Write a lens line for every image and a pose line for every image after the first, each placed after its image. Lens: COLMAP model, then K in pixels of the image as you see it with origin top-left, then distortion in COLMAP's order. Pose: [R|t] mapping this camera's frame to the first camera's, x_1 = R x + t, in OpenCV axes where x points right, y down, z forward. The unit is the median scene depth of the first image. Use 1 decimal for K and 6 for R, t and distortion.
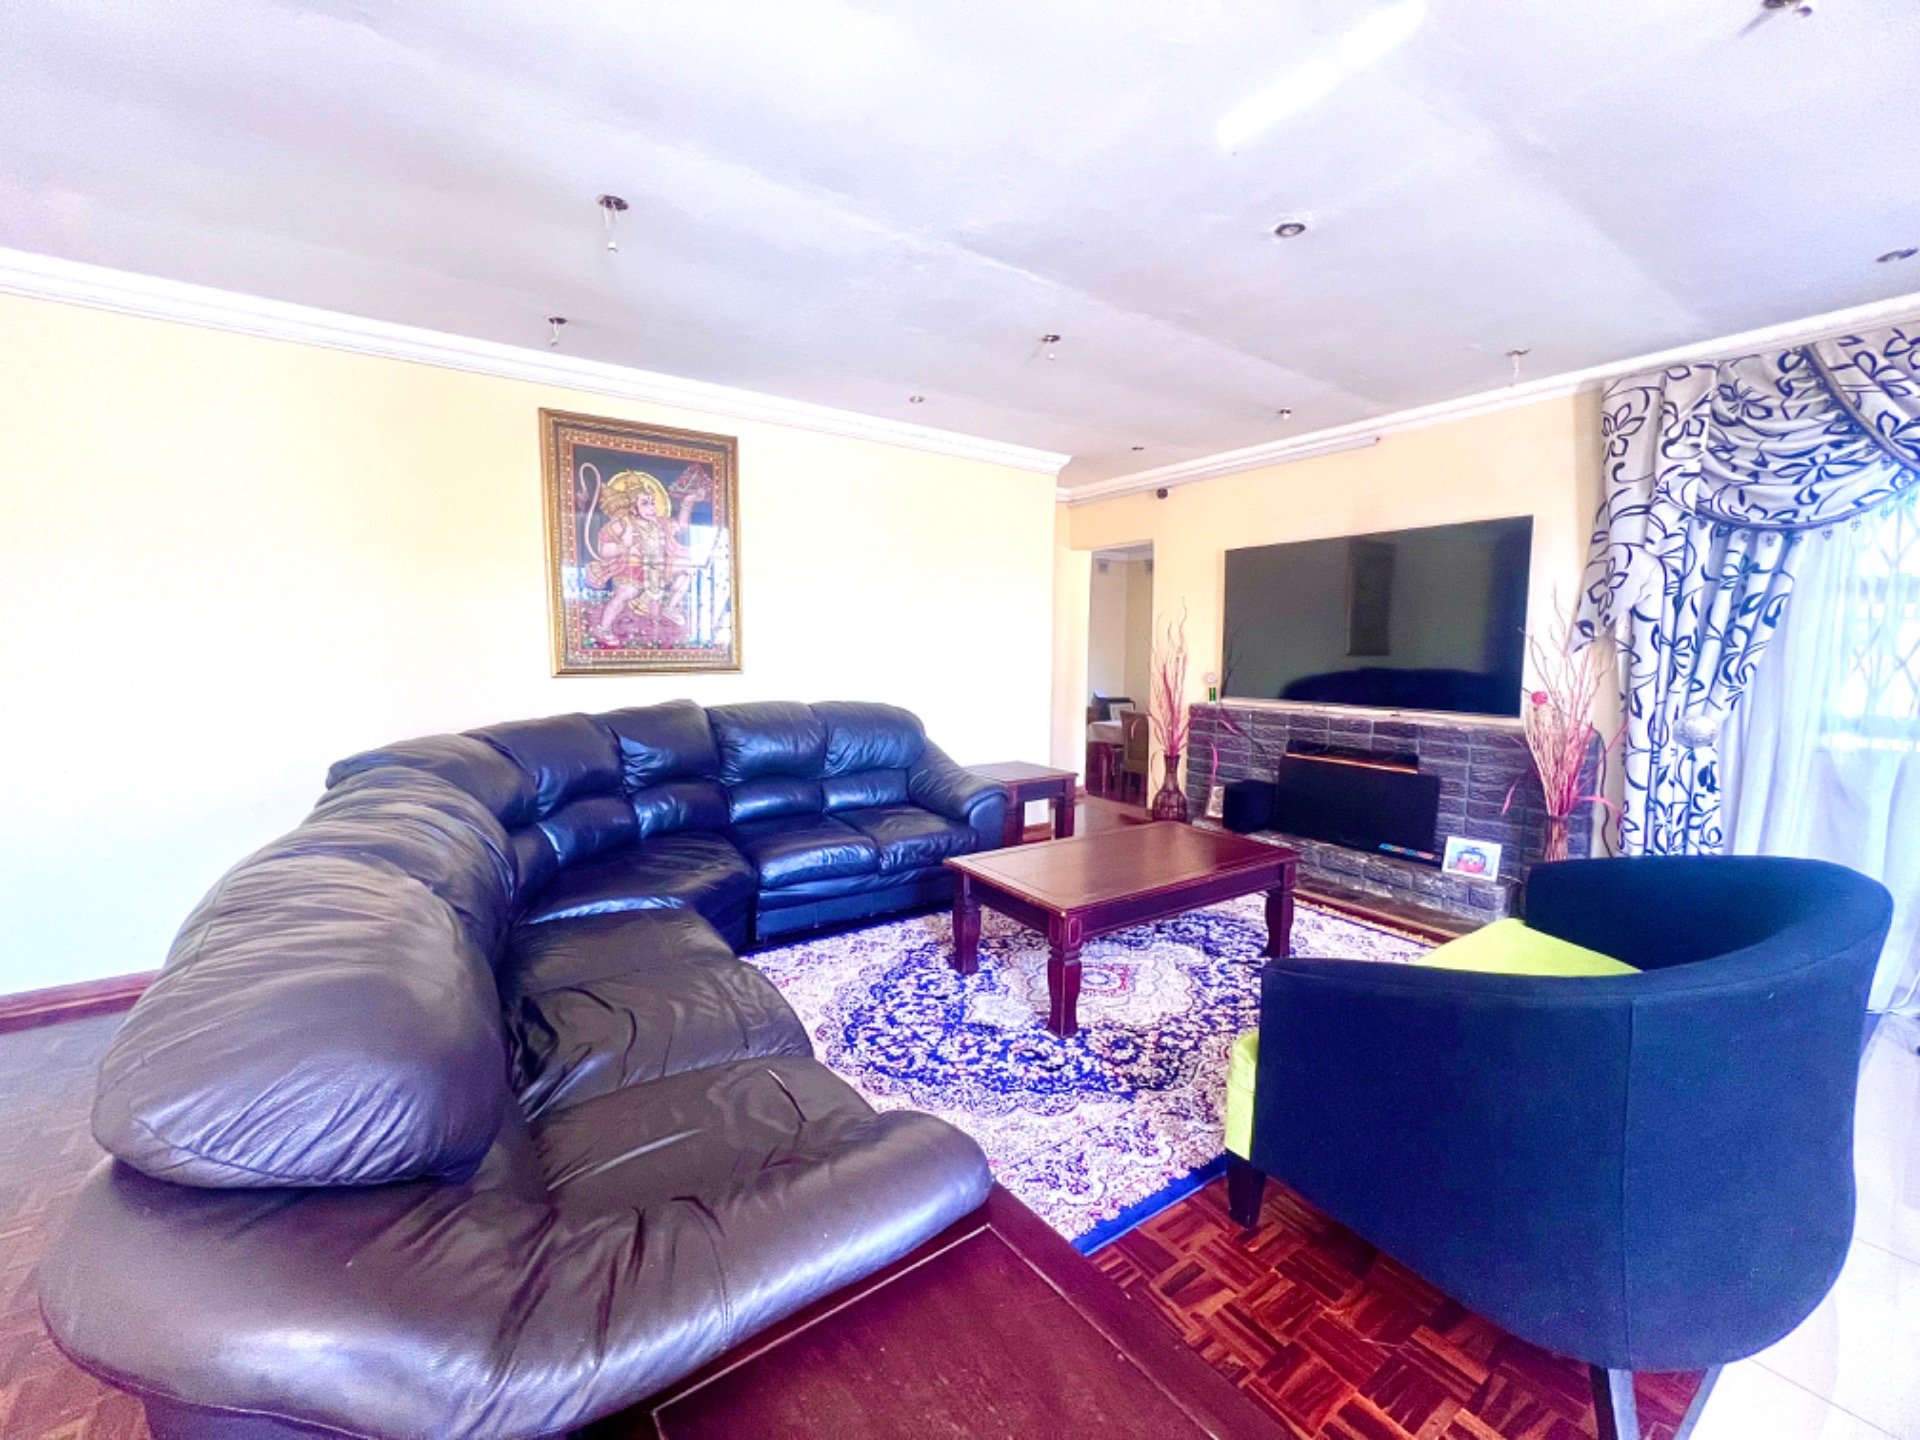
lens RADIAL K [[769.8, 0, 956.3], [0, 769.8, 717.0], [0, 0, 1]] dist [-0.002011, -0.000445]
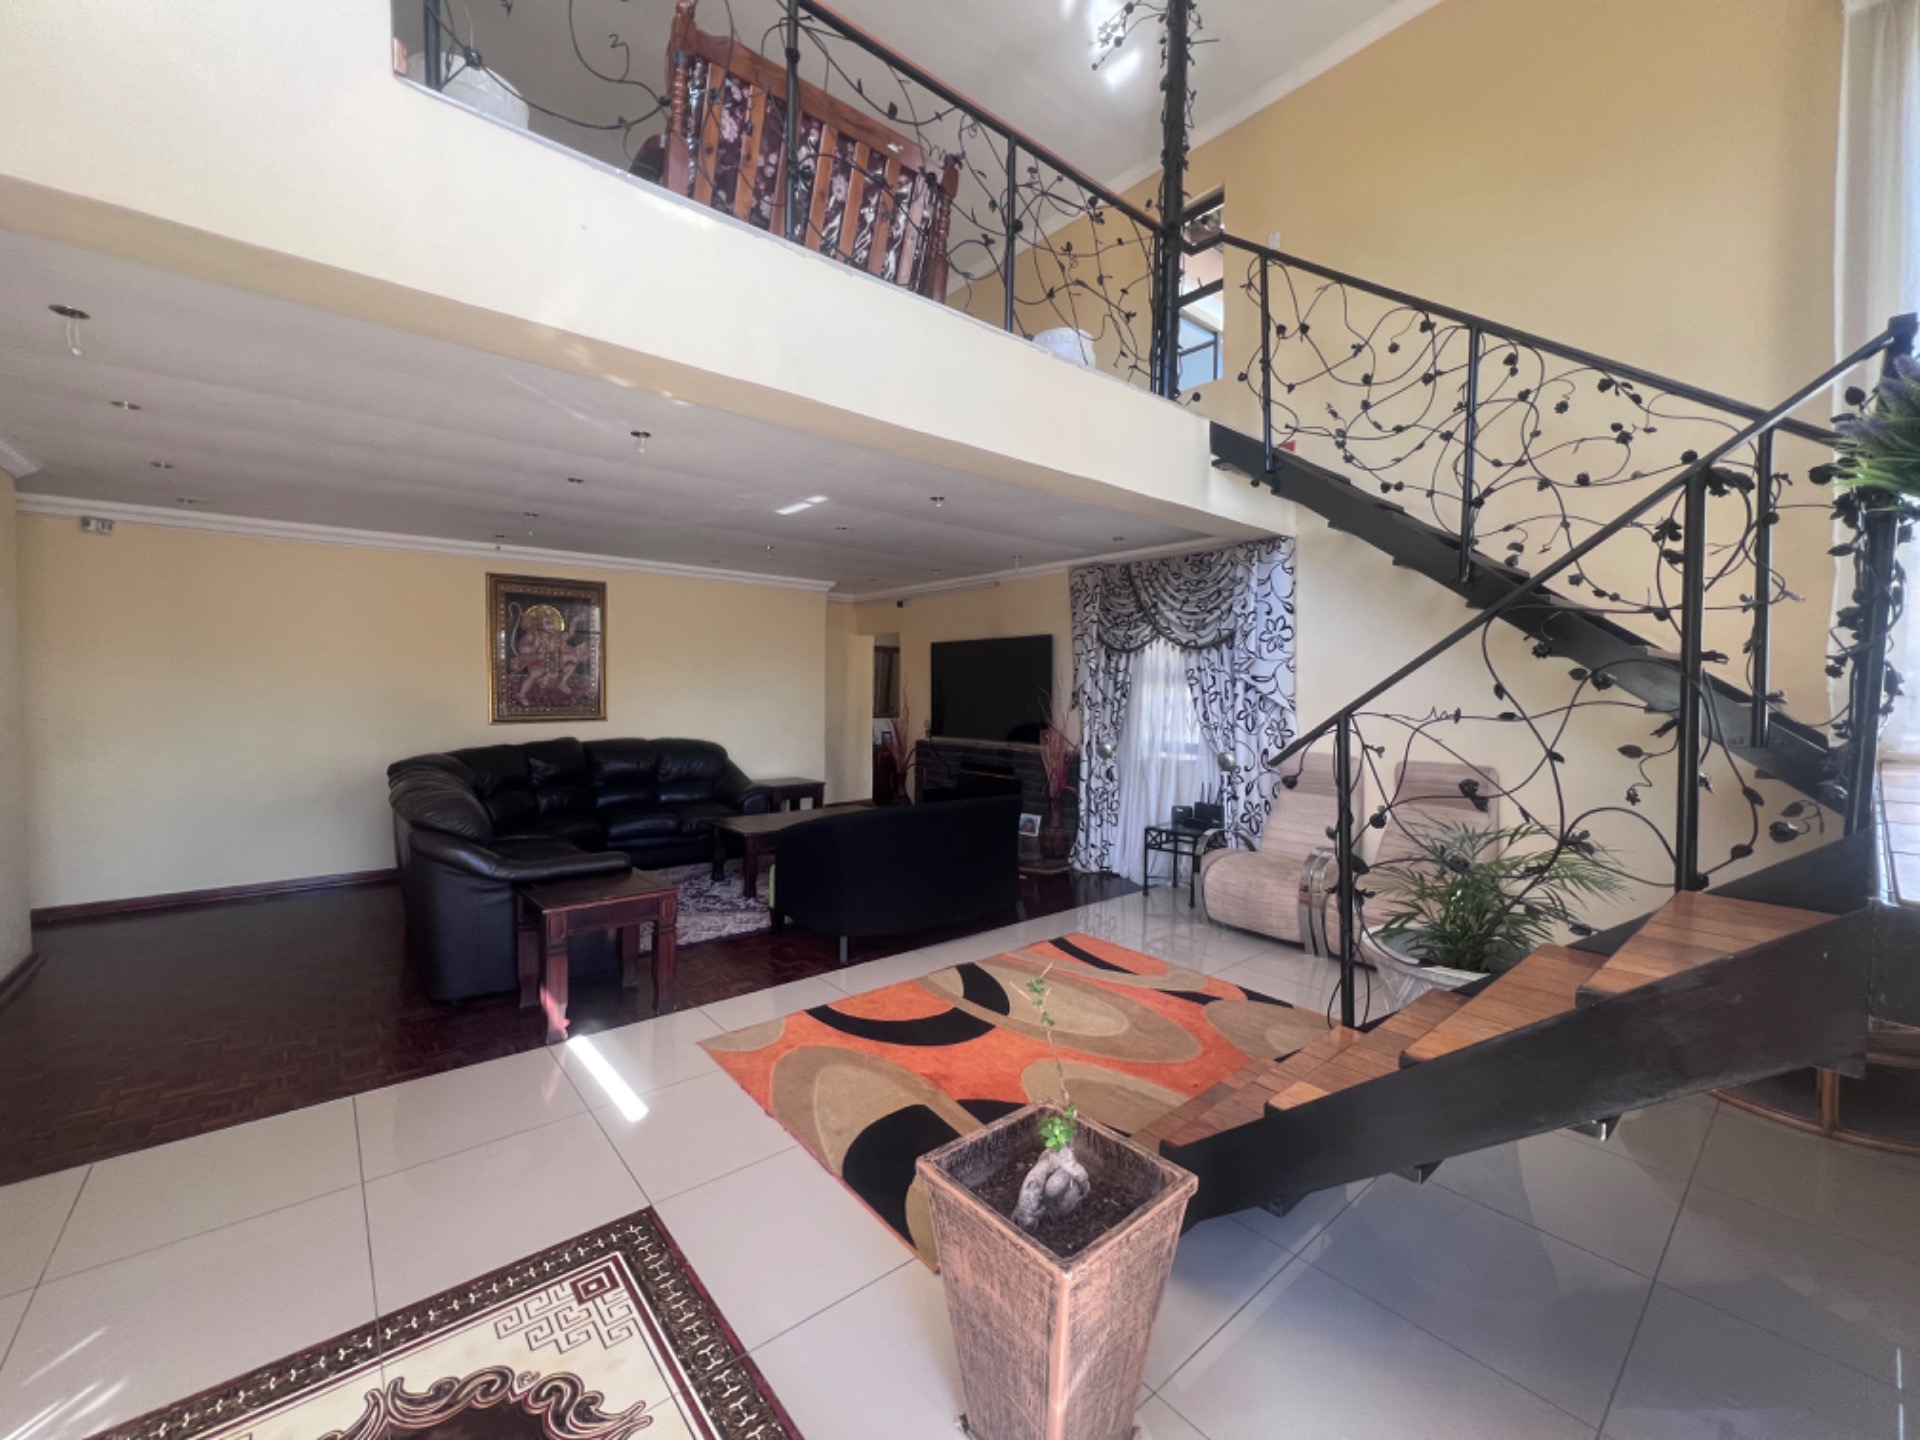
lens RADIAL K [[776.8, 0, 952.0], [0, 776.8, 715.2], [0, 0, 1]] dist [0.000312, 0.001082]
pose [[0.996058, -0.001015, 0.088699, 0.348563], [0.006223, 0.998270, -0.058462, 0.036112], [-0.088486, 0.058783, 0.994341, -0.811570]]
